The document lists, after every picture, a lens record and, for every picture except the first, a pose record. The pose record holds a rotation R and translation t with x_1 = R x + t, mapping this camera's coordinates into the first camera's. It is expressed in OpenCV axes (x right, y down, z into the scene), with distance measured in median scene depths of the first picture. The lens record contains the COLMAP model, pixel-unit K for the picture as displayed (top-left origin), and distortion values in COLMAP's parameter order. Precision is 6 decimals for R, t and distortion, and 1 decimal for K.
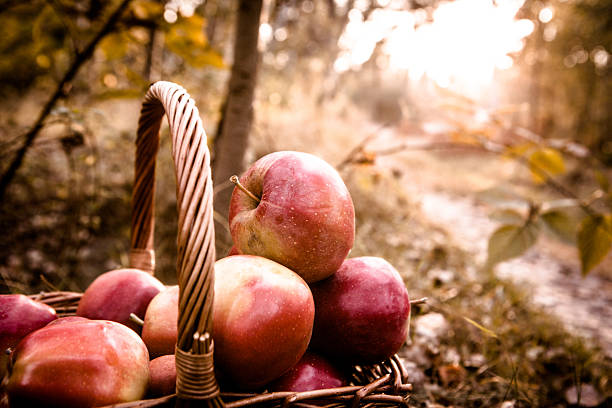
lens RADIAL K [[633.6, 0, 306.0], [0, 633.6, 204.0], [0, 0, 1]] dist [-0.073858, 0.024769]
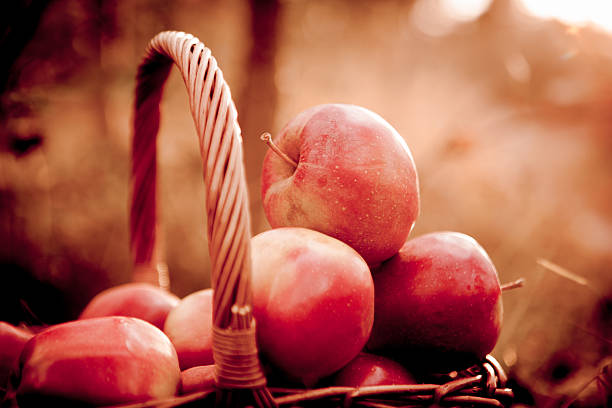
lens RADIAL K [[1174.5, 0, 306.0], [0, 1174.5, 204.0], [0, 0, 1]] dist [0.076578, 0.065455]
pose [[0.994041, -0.082705, -0.071008, 0.042959], [0.077609, 0.994399, -0.071746, 0.160683], [0.076544, 0.065808, 0.994892, -0.524747]]
